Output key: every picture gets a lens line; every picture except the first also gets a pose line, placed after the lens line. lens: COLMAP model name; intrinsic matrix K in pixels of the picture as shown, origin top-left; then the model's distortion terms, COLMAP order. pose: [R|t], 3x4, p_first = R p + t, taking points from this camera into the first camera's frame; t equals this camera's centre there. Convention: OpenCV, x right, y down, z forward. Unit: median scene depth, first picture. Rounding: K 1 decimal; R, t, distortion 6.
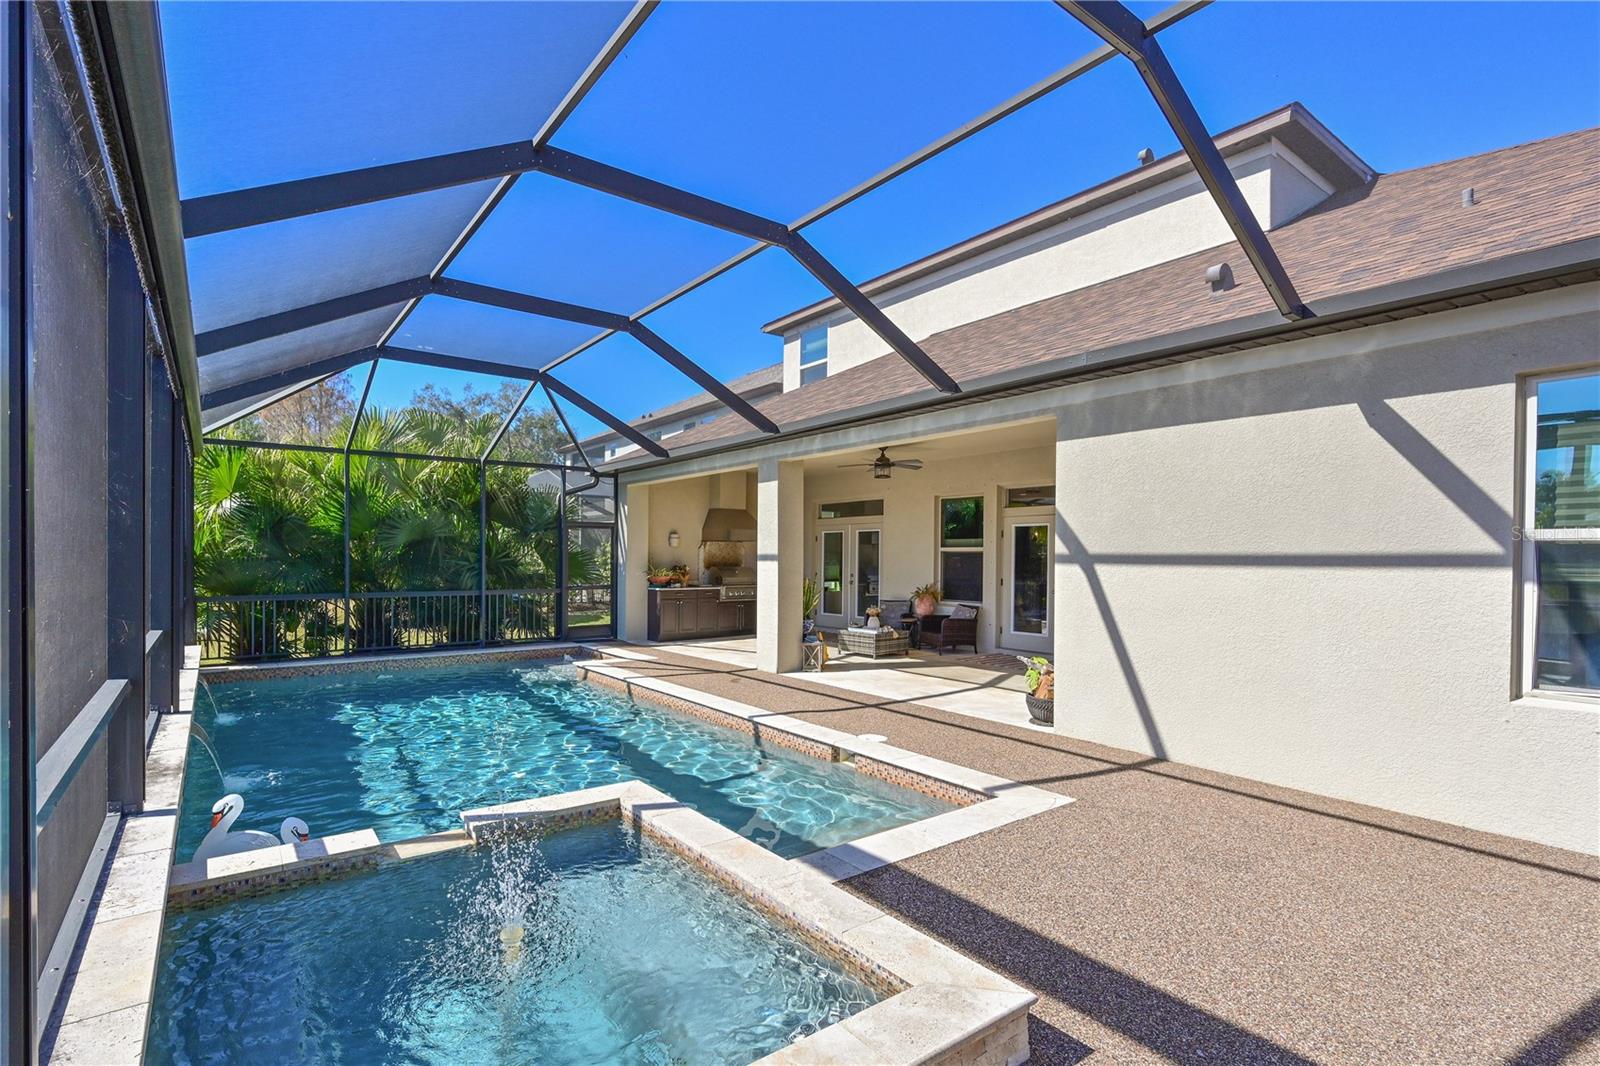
lens RADIAL K [[726.5, 0, 708.7], [0, 726.5, 567.3], [0, 0, 1]] dist [0.000408, 0.000142]
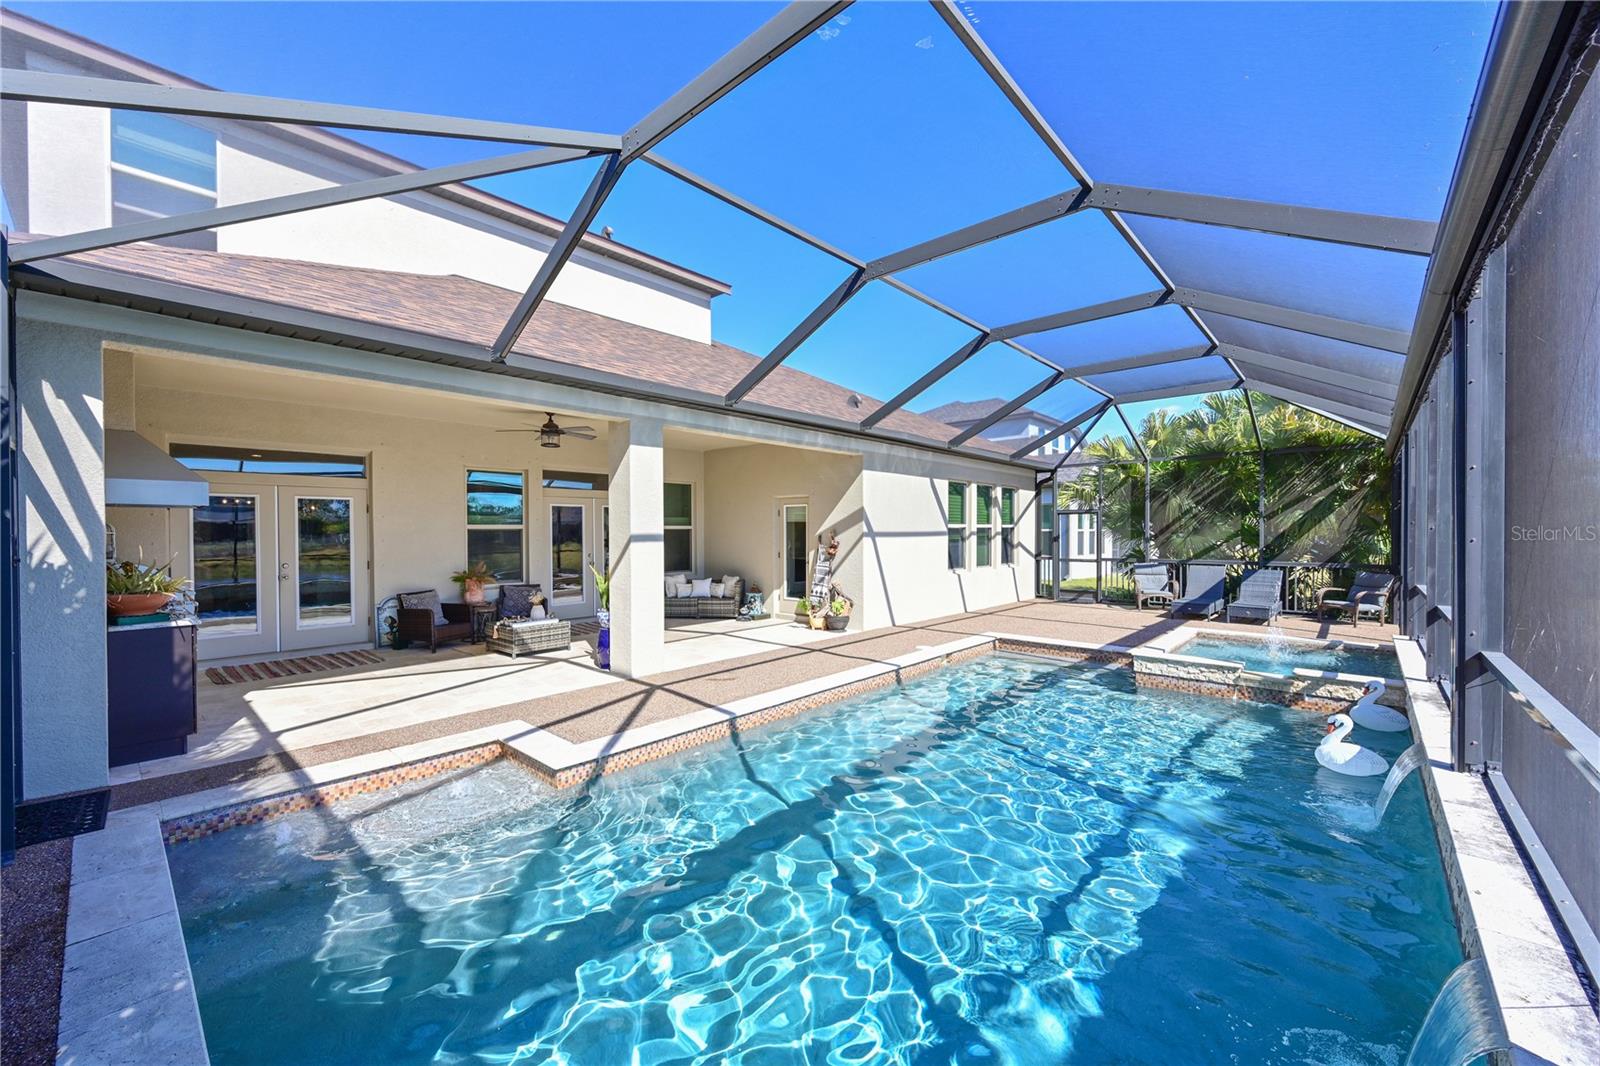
lens RADIAL K [[624.8, 0, 805.8], [0, 624.8, 541.3], [0, 0, 1]] dist [-0.004639, 0.001164]
pose [[-0.256728, -0.020208, 0.966272, -0.566757], [0.017795, 0.999513, 0.025631, -0.021186], [-0.966320, 0.023775, -0.256244, 0.878596]]
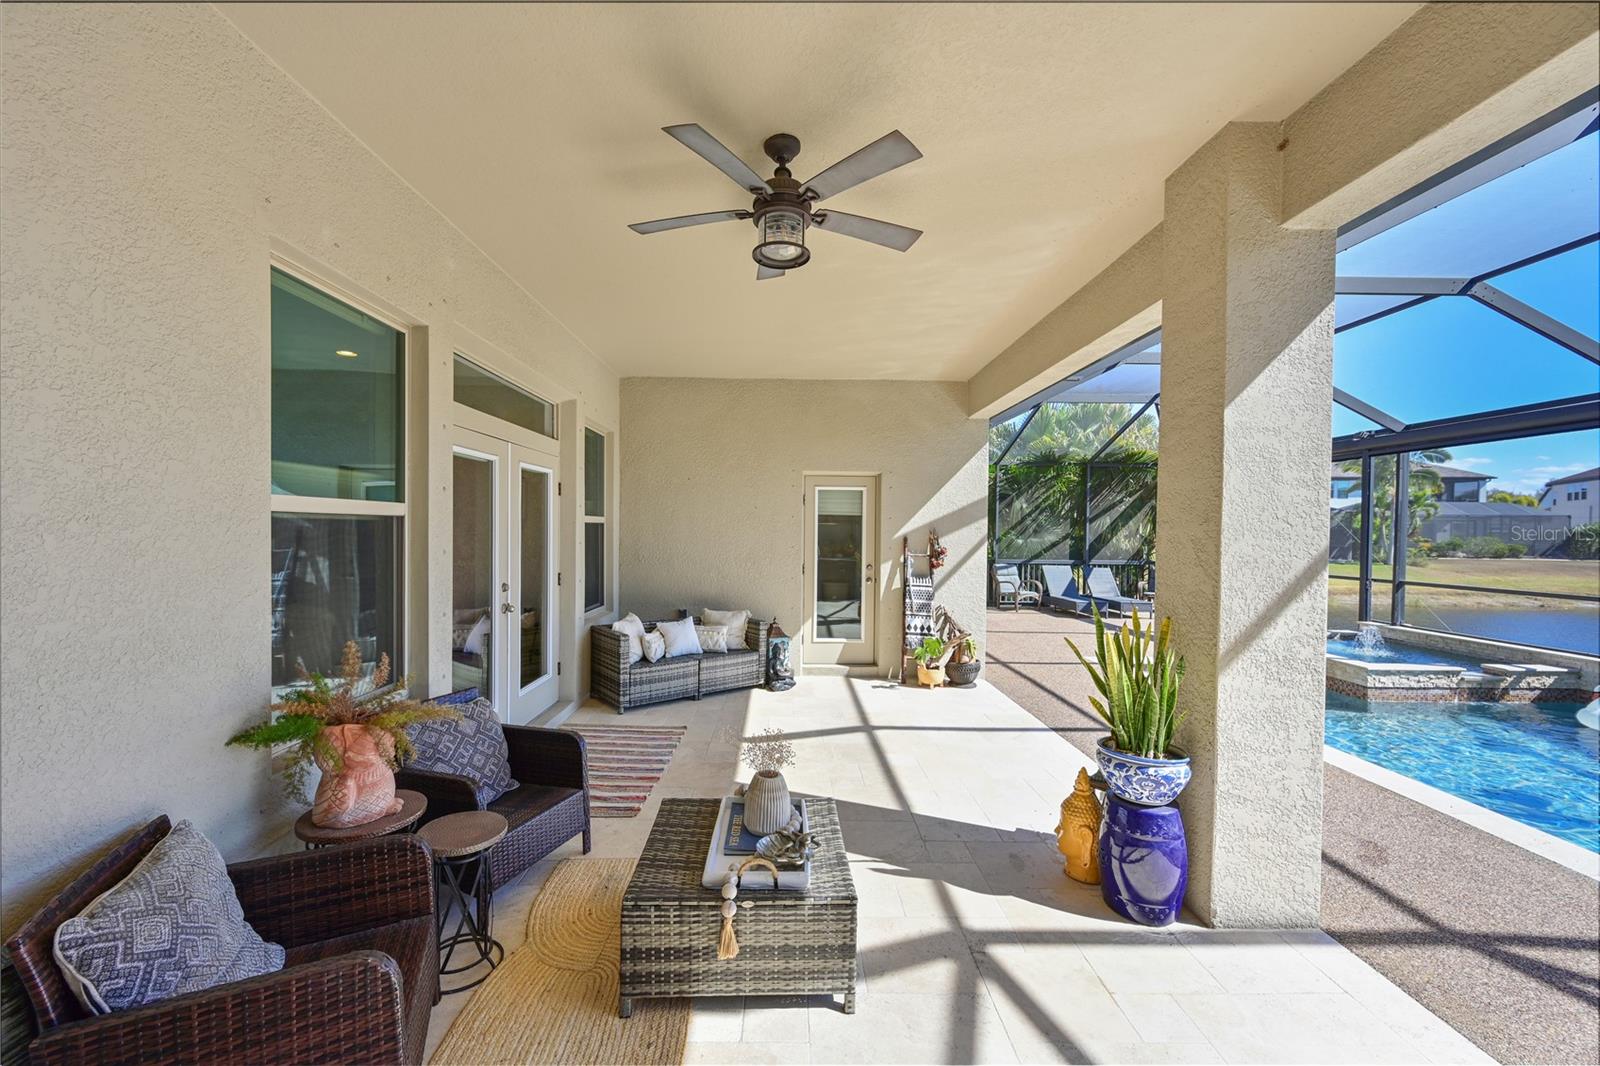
lens RADIAL K [[624.8, 0, 797.5], [0, 624.8, 533.2], [0, 0, 1]] dist [-0.004639, 0.001164]
pose [[-0.846299, -0.015288, 0.532489, 0.100282], [-0.004870, 0.999768, 0.020964, -0.021468], [-0.532686, 0.015148, -0.846177, 1.173697]]
